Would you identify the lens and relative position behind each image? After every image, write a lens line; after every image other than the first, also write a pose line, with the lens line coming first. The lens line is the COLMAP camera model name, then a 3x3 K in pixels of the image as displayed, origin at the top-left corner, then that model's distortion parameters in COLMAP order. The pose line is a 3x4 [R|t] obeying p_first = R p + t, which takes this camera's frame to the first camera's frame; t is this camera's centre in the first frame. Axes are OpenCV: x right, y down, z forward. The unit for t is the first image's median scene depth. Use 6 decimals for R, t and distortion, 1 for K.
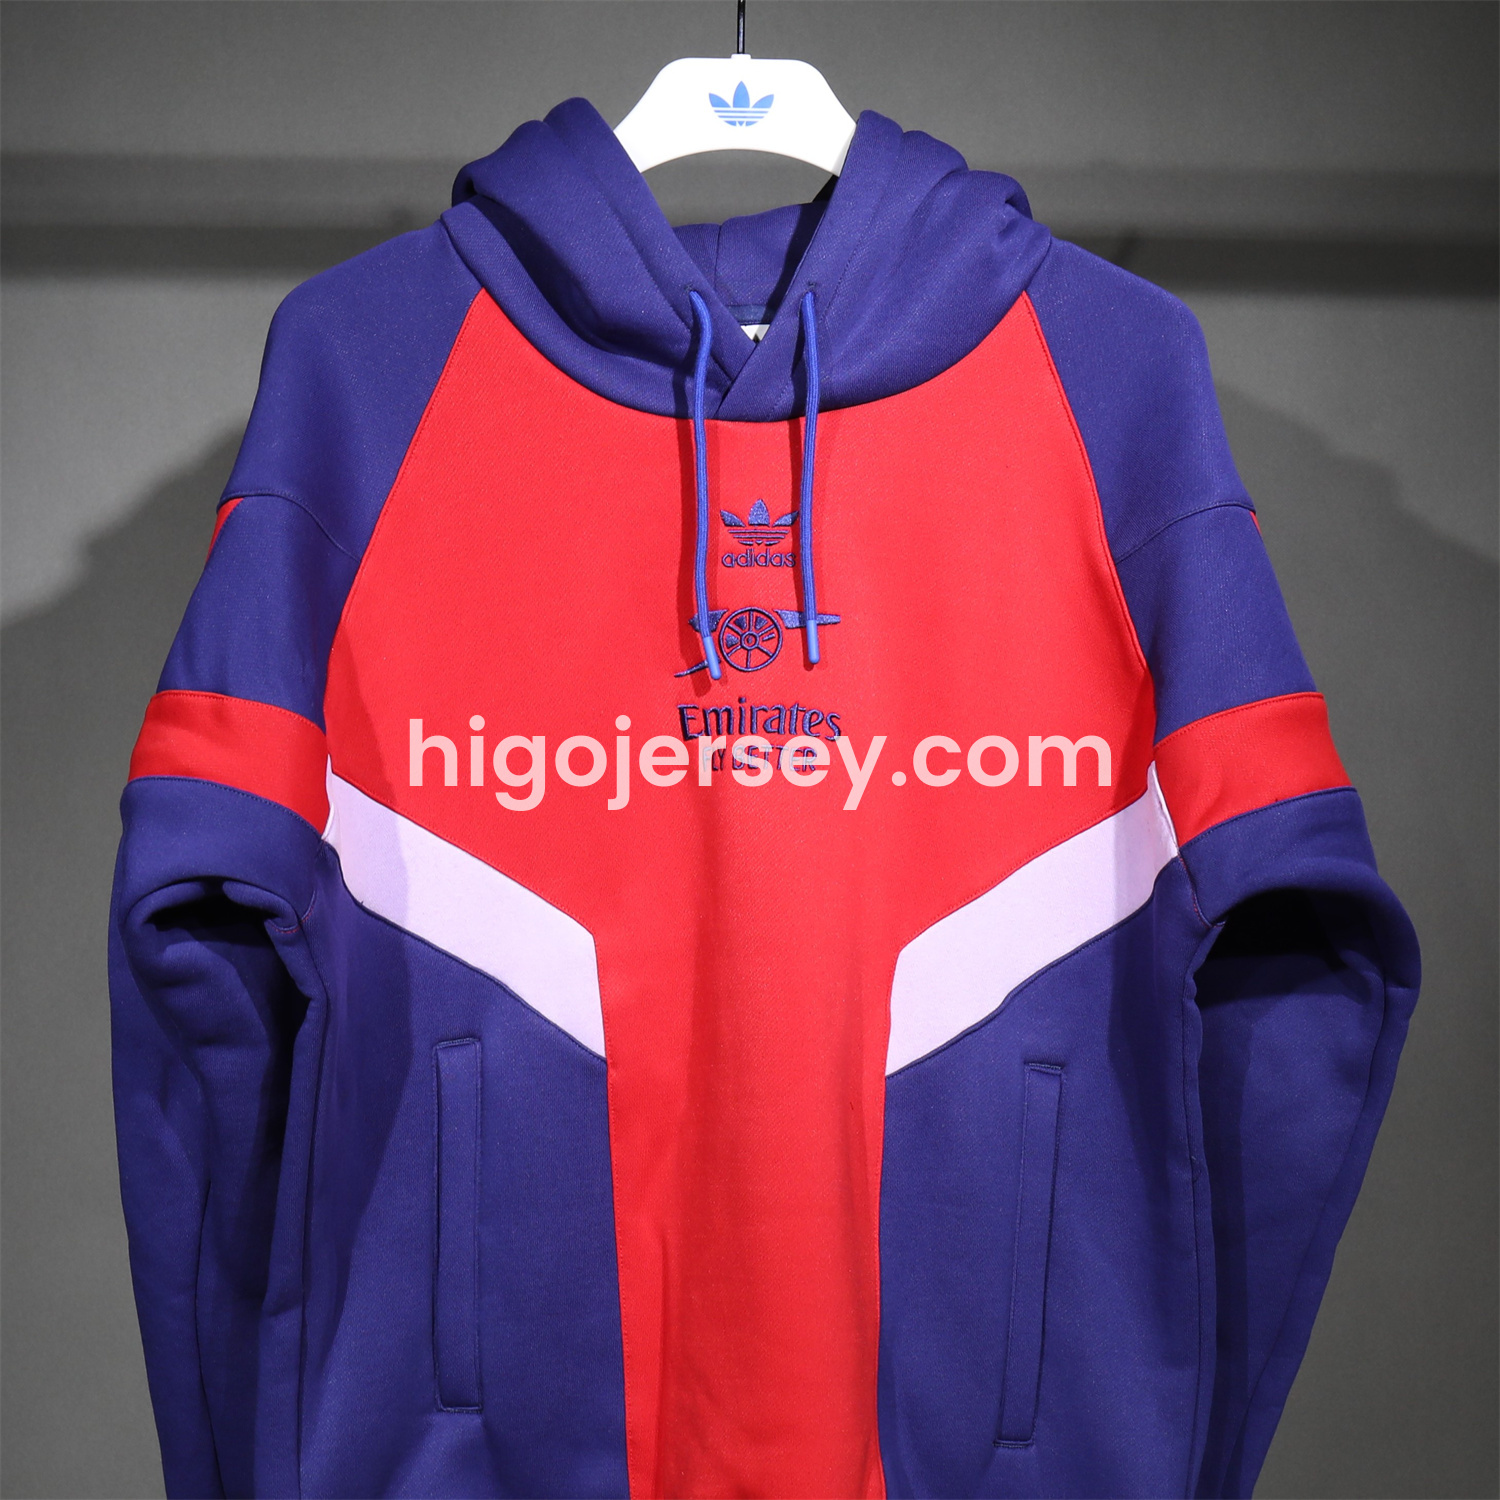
lens RADIAL K [[4683.2, 0, 747.0], [0, 4683.2, 746.7], [0, 0, 1]] dist [0.090502, 0.000000]
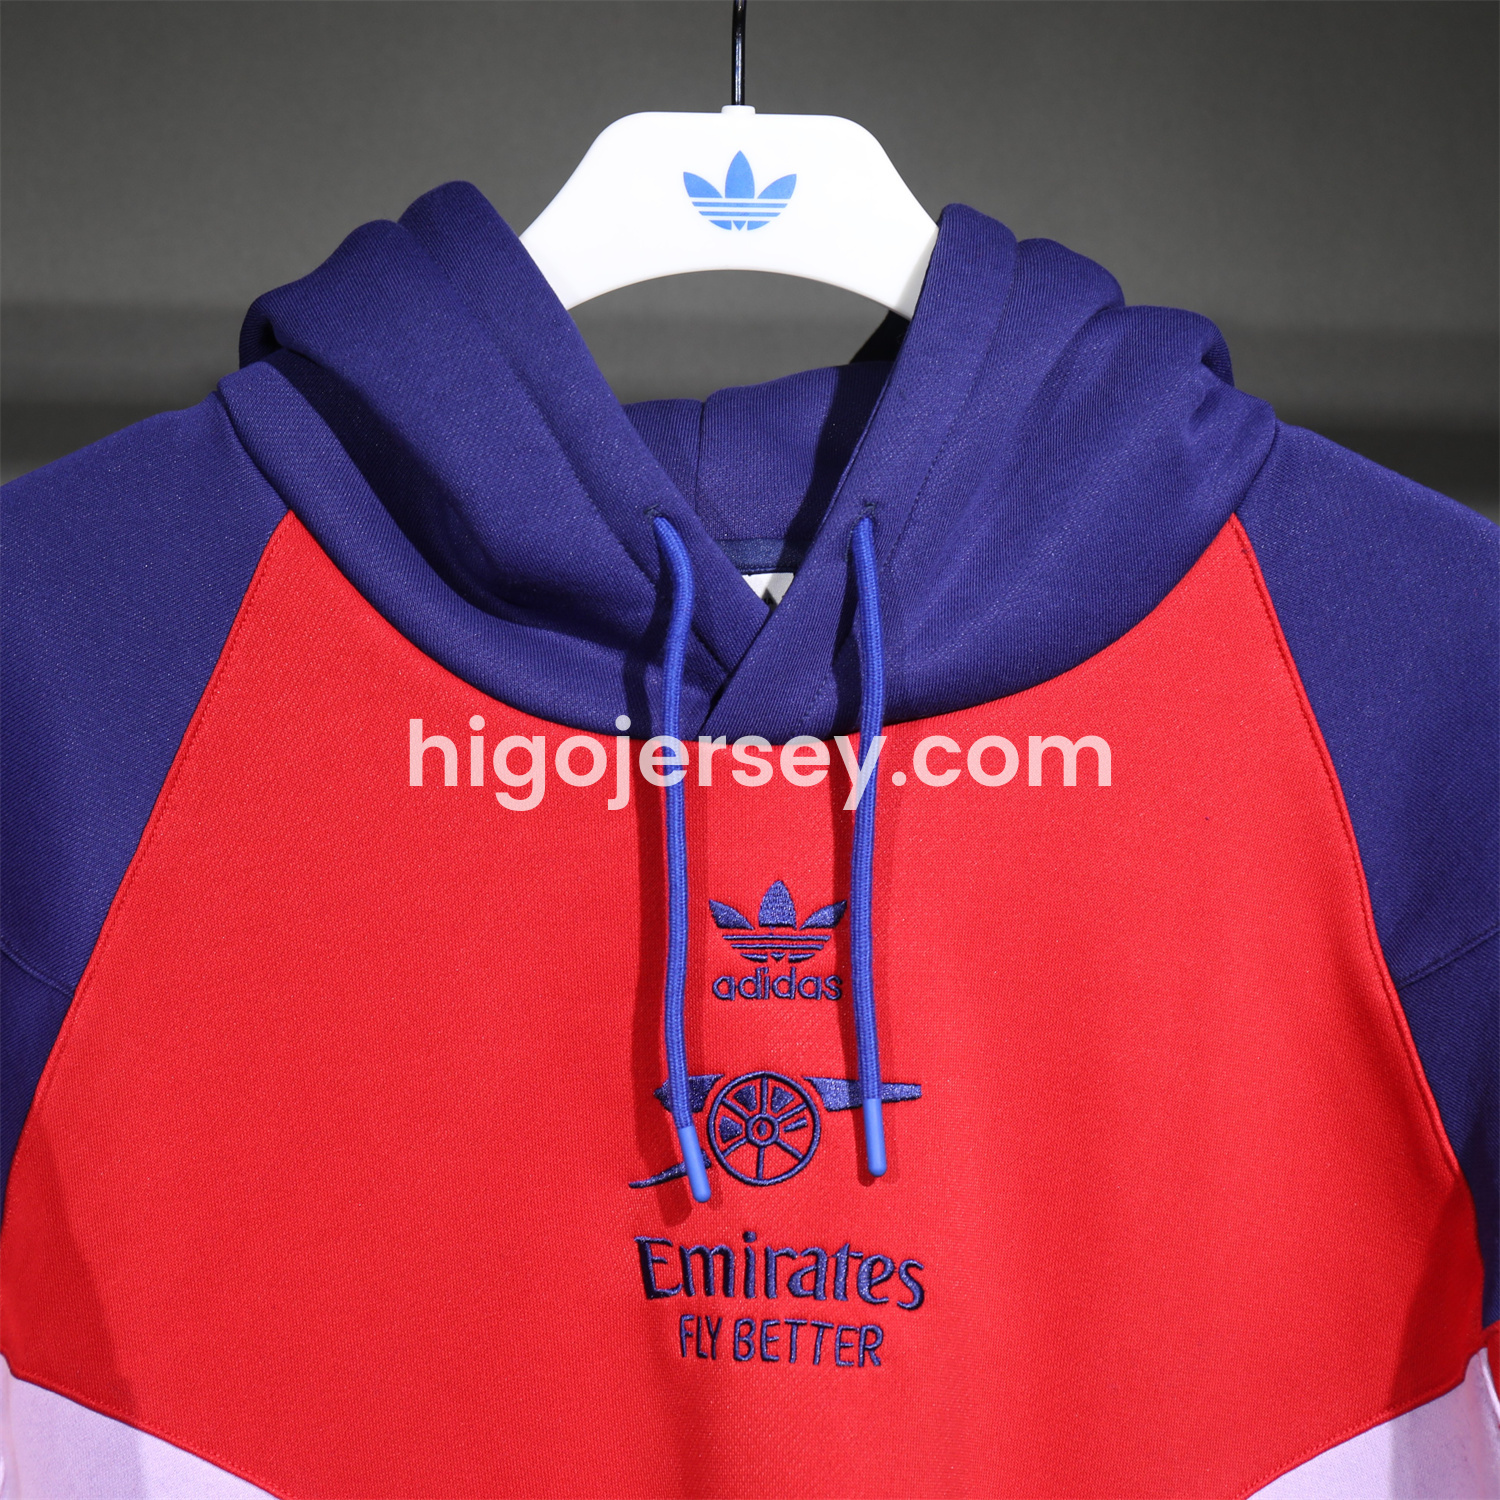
lens RADIAL K [[3267.7, 0, 754.8], [0, 3267.7, 752.9], [0, 0, 1]] dist [0.105050, 0.000000]
pose [[0.999480, -0.004896, 0.031860, -0.012682], [0.005286, 0.999912, -0.012152, -0.063295], [-0.031798, 0.012314, 0.999418, 0.600410]]
